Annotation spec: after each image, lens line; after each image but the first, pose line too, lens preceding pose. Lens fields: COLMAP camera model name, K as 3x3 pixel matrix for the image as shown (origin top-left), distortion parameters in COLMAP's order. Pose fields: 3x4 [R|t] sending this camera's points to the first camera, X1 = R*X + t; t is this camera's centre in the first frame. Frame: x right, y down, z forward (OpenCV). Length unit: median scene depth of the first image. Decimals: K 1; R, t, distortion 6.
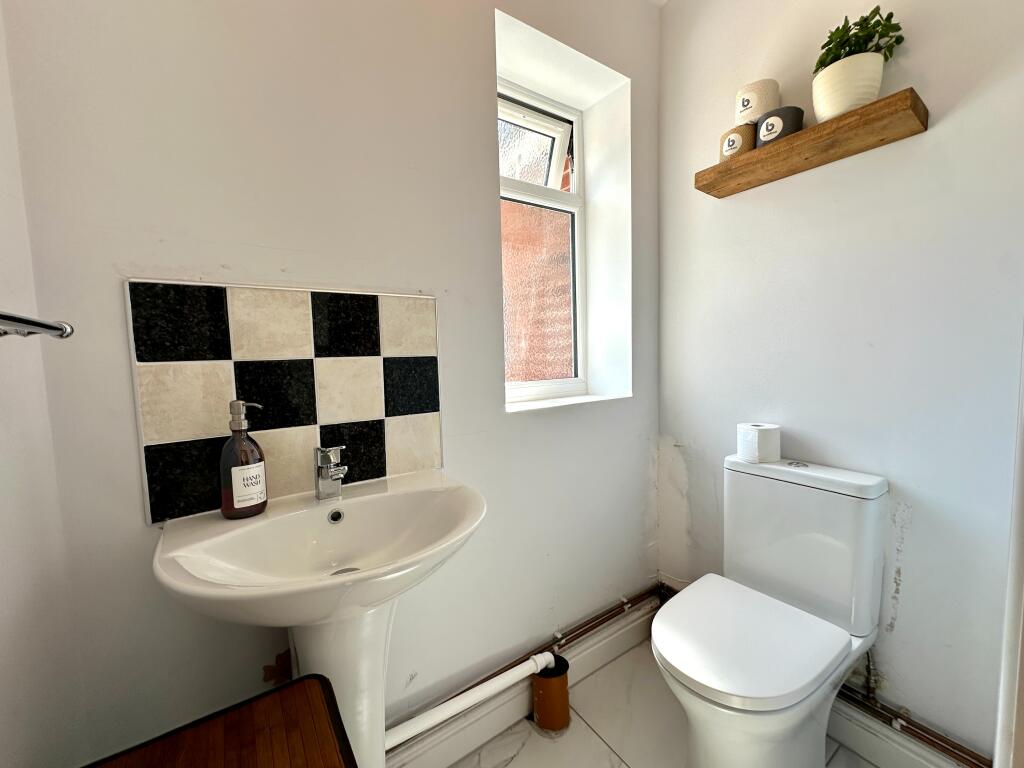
lens RADIAL K [[411.2, 0, 510.5], [0, 411.2, 383.0], [0, 0, 1]] dist [-0.002261, -0.000322]
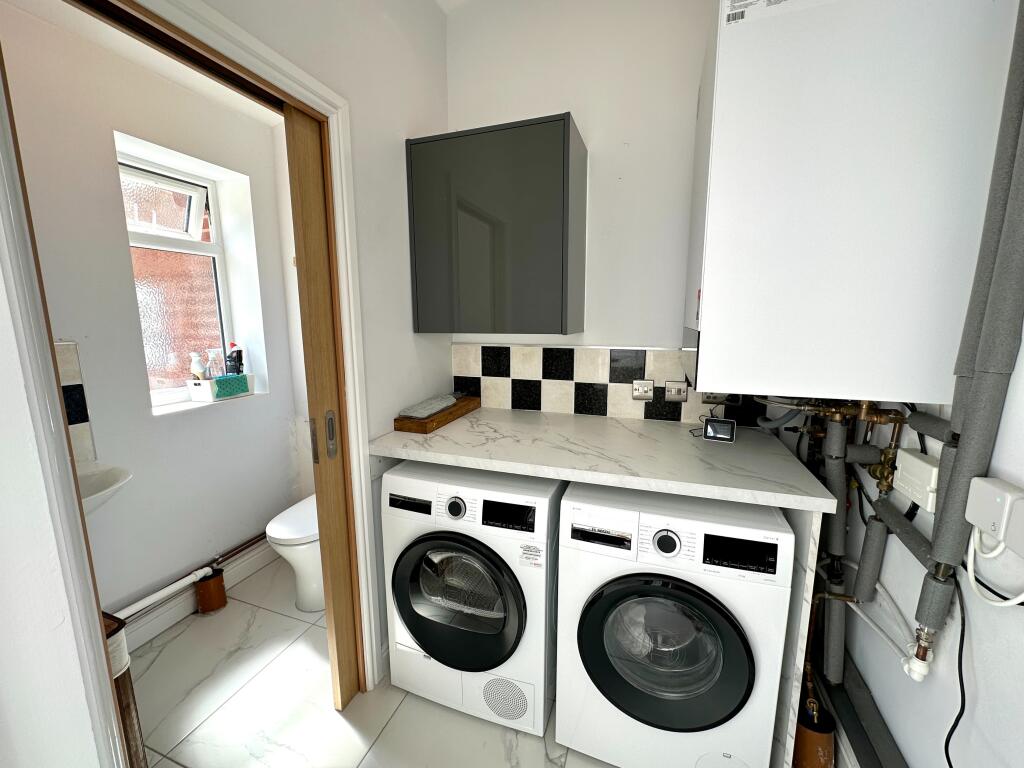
lens RADIAL K [[411.2, 0, 514.6], [0, 411.2, 380.3], [0, 0, 1]] dist [-0.002261, -0.000322]
pose [[0.800453, -0.070564, 0.595227, 0.142852], [0.028100, 0.996372, 0.080330, -0.124994], [-0.598736, -0.047575, 0.799532, -0.843707]]
